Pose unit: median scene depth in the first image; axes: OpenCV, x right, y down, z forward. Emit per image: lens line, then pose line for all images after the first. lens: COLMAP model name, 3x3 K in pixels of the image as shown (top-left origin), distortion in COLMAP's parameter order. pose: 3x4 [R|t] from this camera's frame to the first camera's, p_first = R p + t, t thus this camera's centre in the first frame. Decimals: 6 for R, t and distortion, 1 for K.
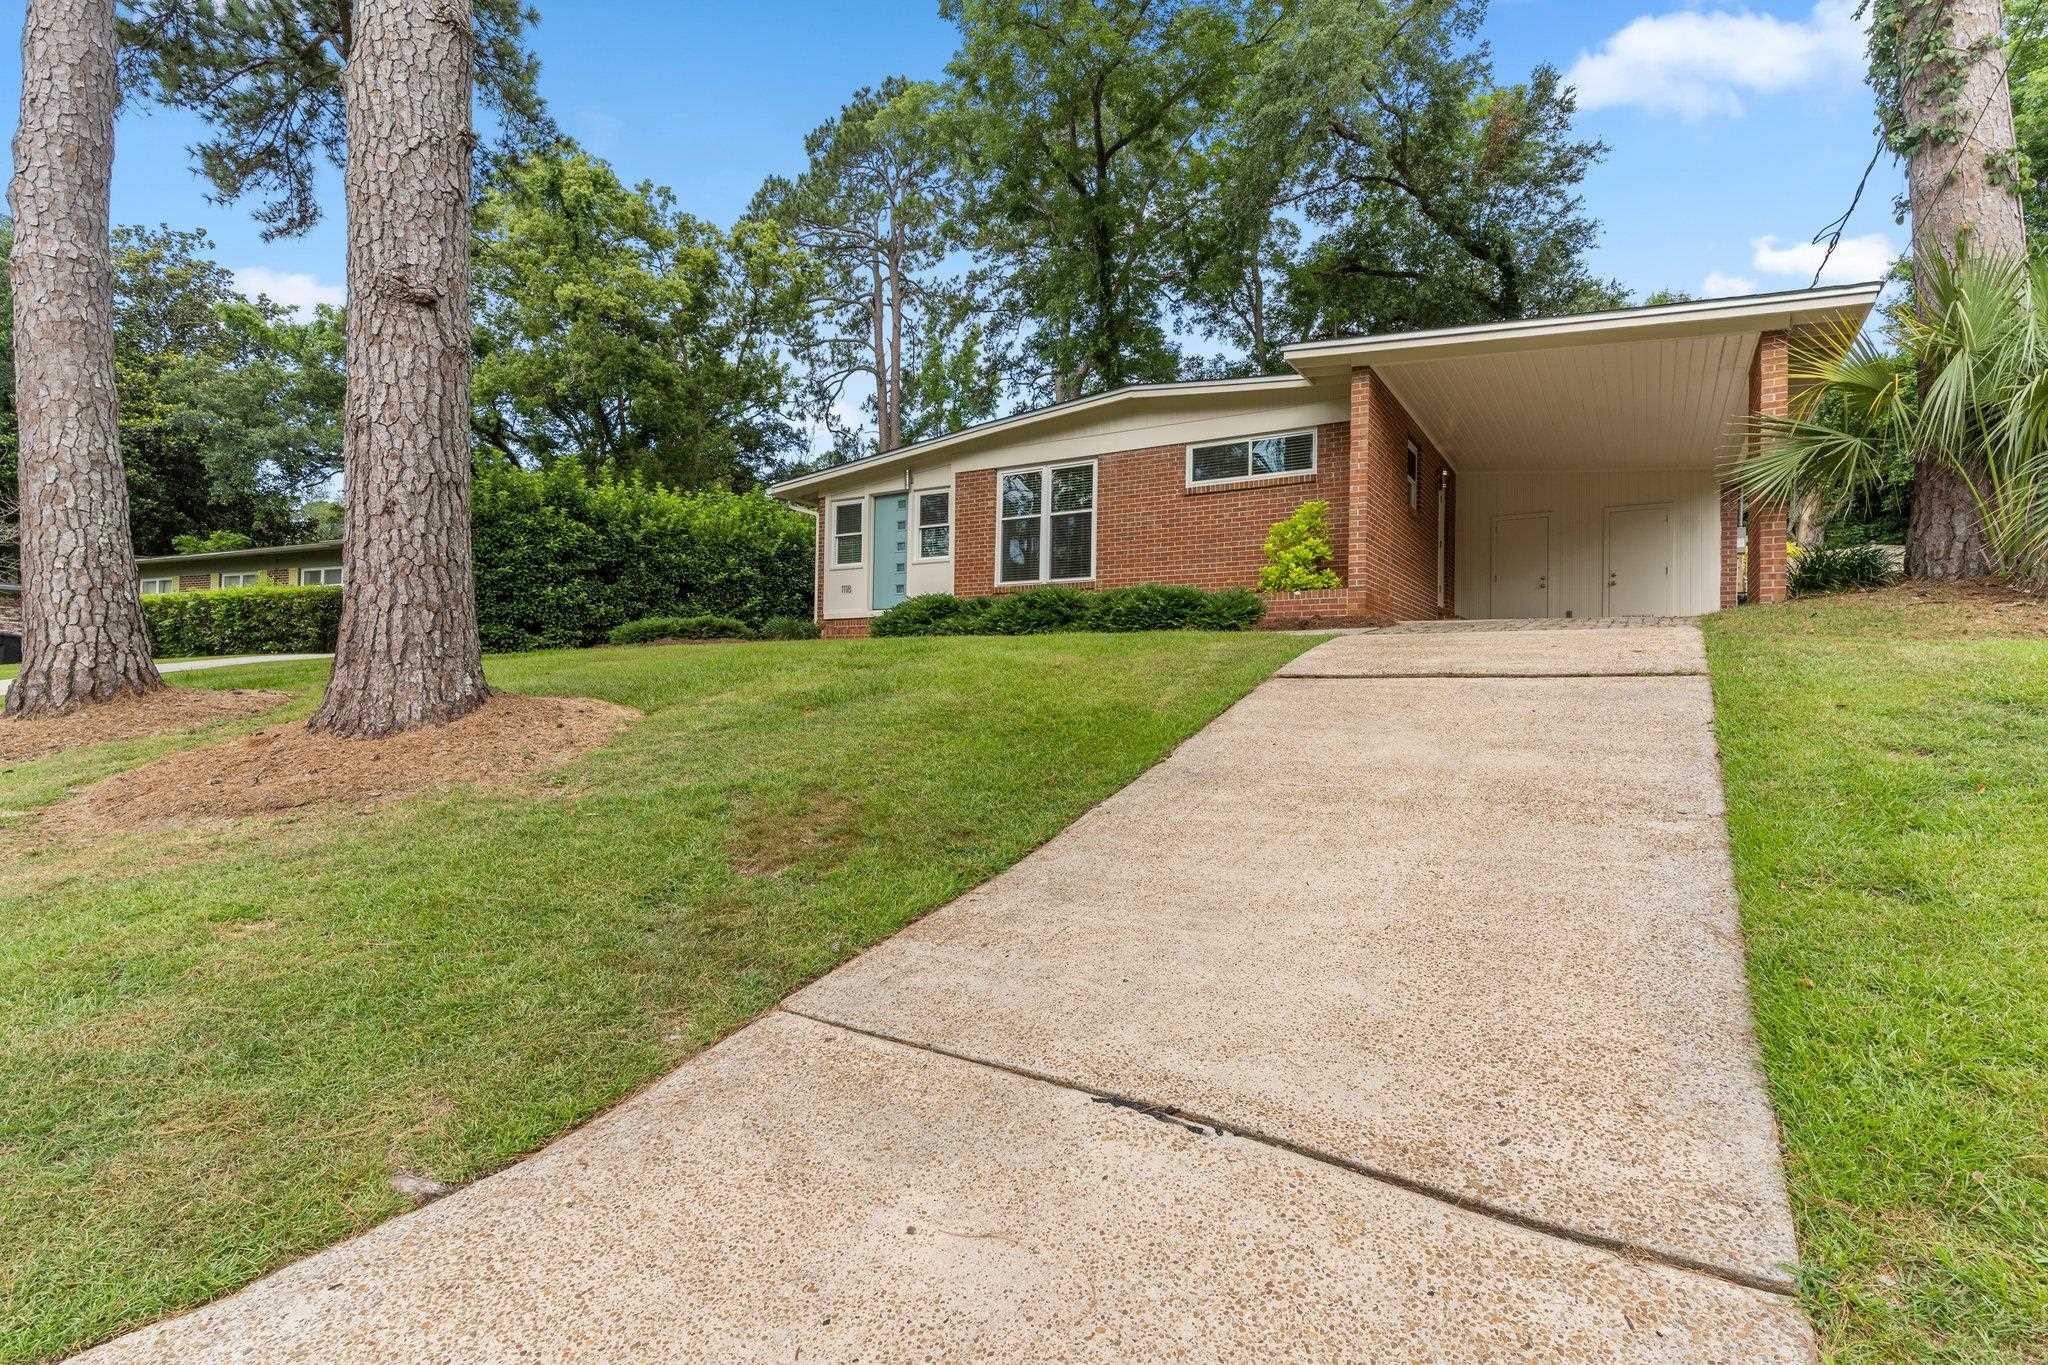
lens RADIAL K [[986.5, 0, 1024.0], [0, 986.5, 682.5], [0, 0, 1]] dist [0.000938, 0.000070]
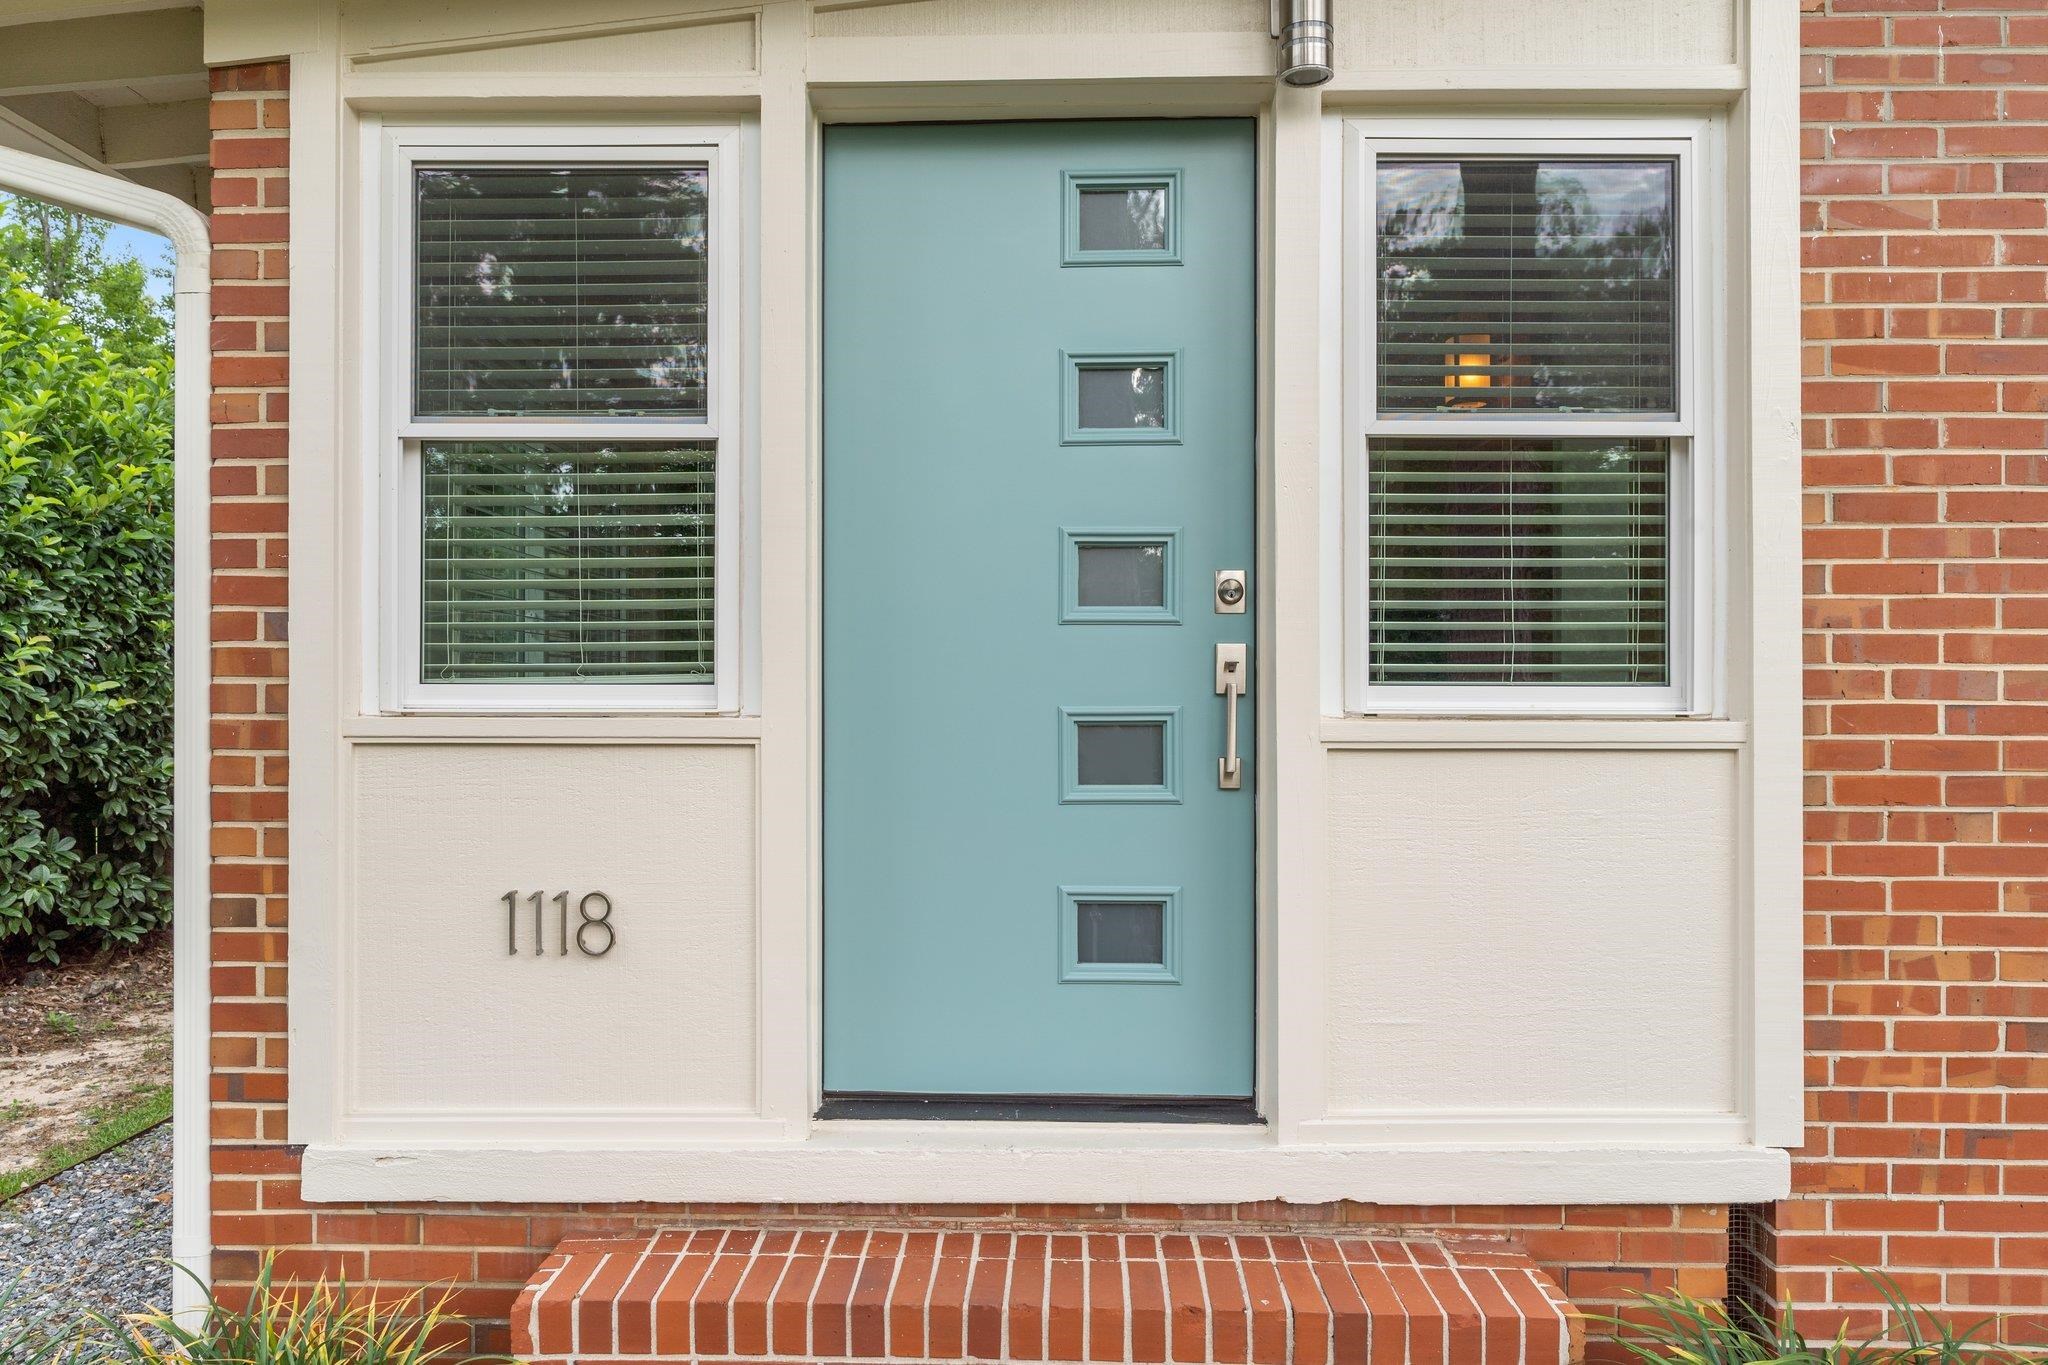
lens RADIAL K [[1491.8, 0, 1020.3], [0, 1491.8, 701.4], [0, 0, 1]] dist [0.002618, 0.002117]
pose [[0.857036, -0.013202, 0.515088, -0.210516], [0.003199, 0.999789, 0.020302, -0.116799], [-0.515247, -0.015752, 0.856897, 0.788194]]
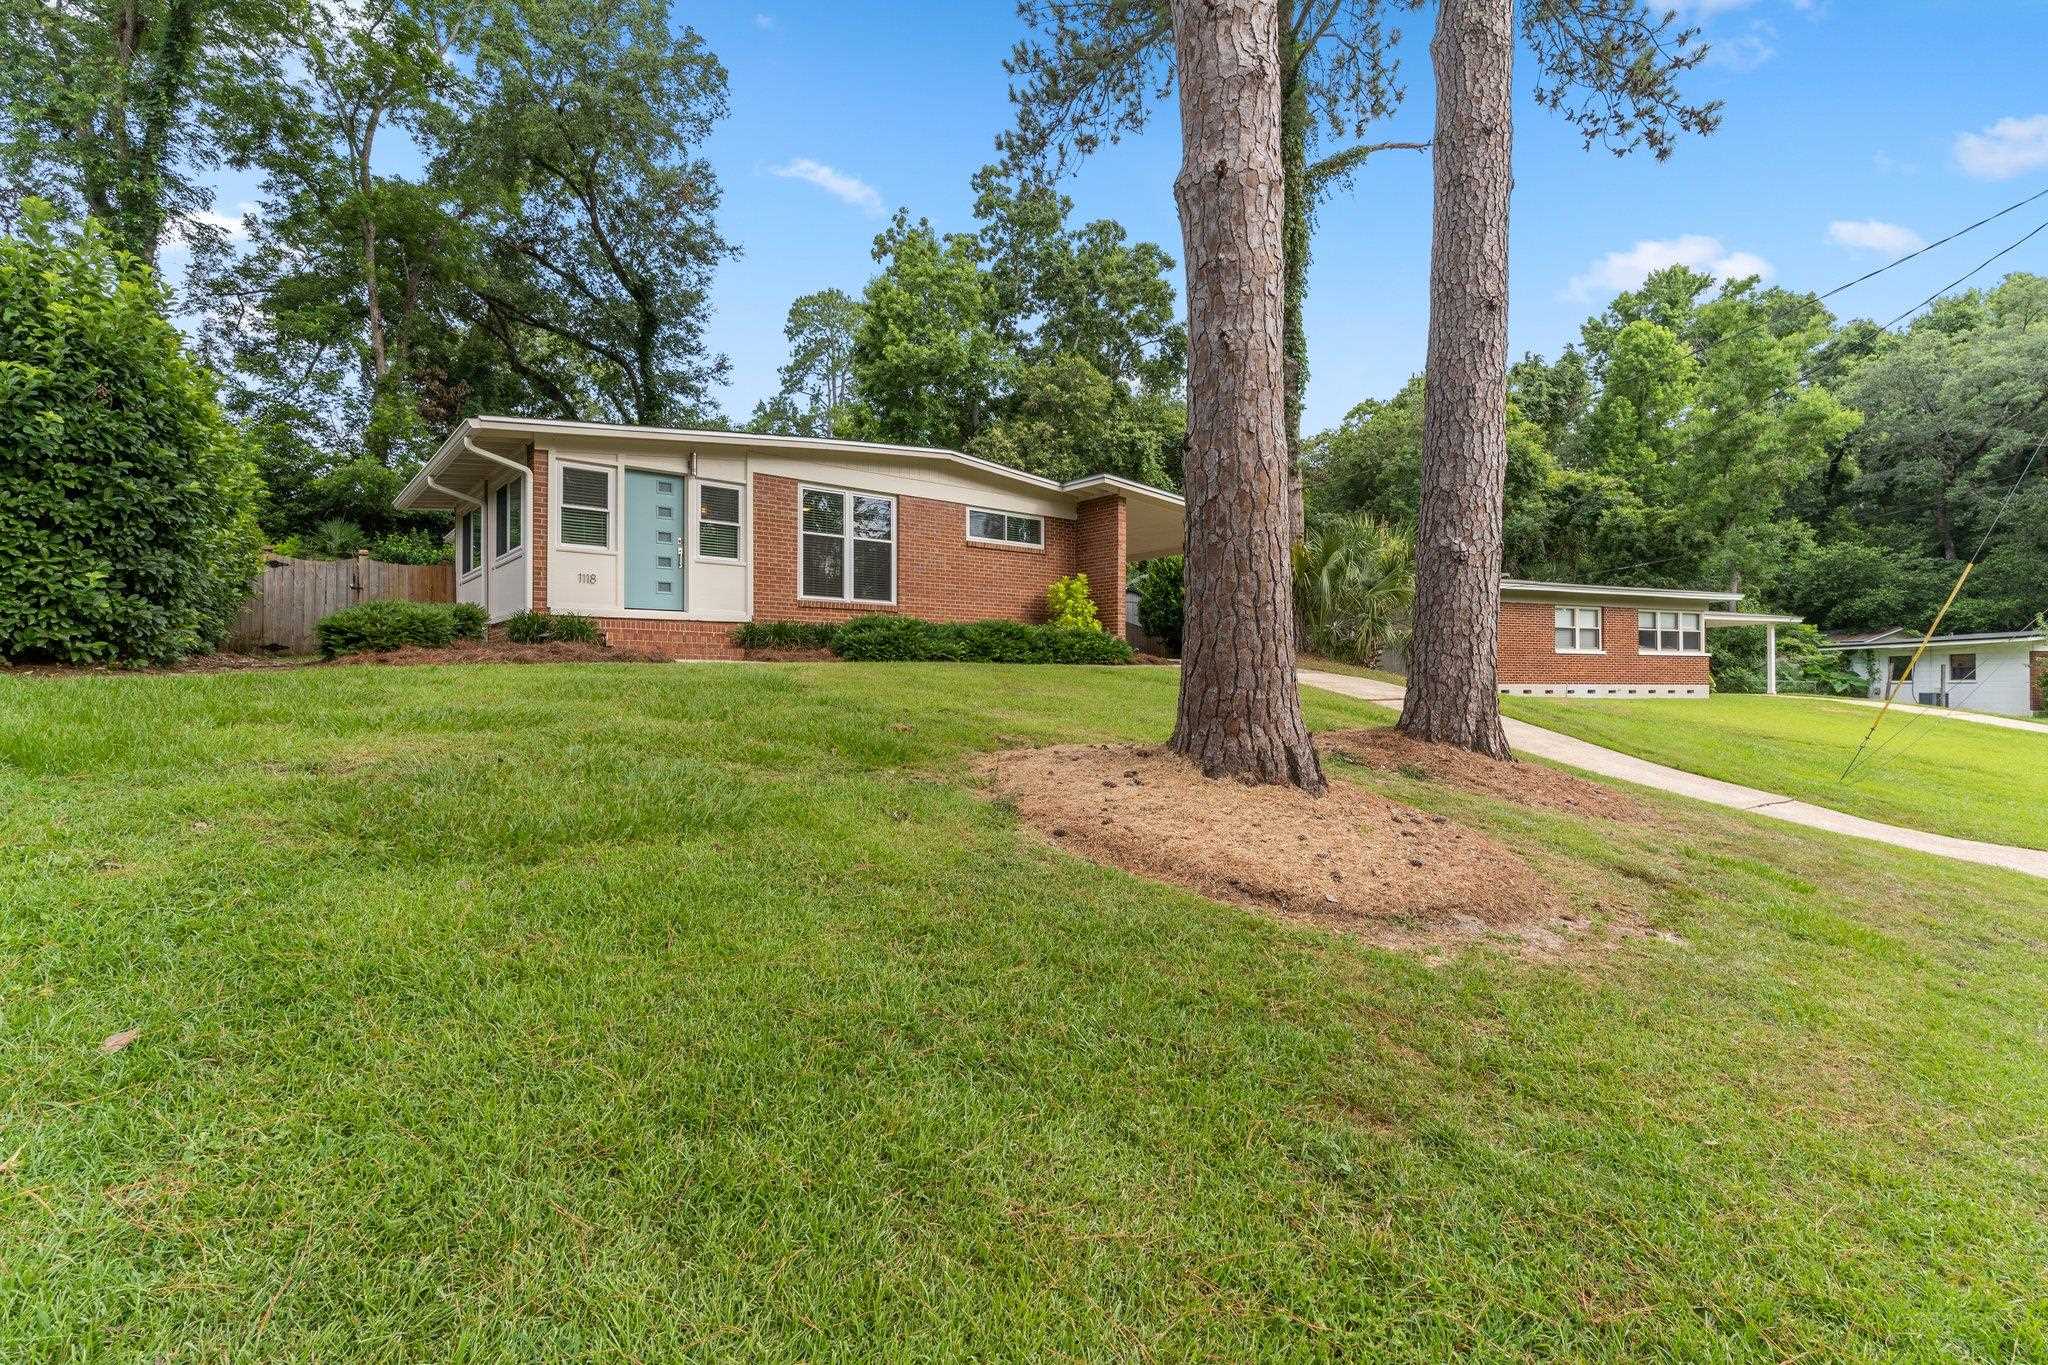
lens RADIAL K [[971.9, 0, 1030.0], [0, 971.9, 685.7], [0, 0, 1]] dist [-0.000500, -0.000002]
pose [[0.315246, -0.014240, 0.948903, -0.760284], [-0.010601, 0.999772, 0.018525, -0.026558], [-0.948951, -0.015899, 0.315024, 0.402658]]
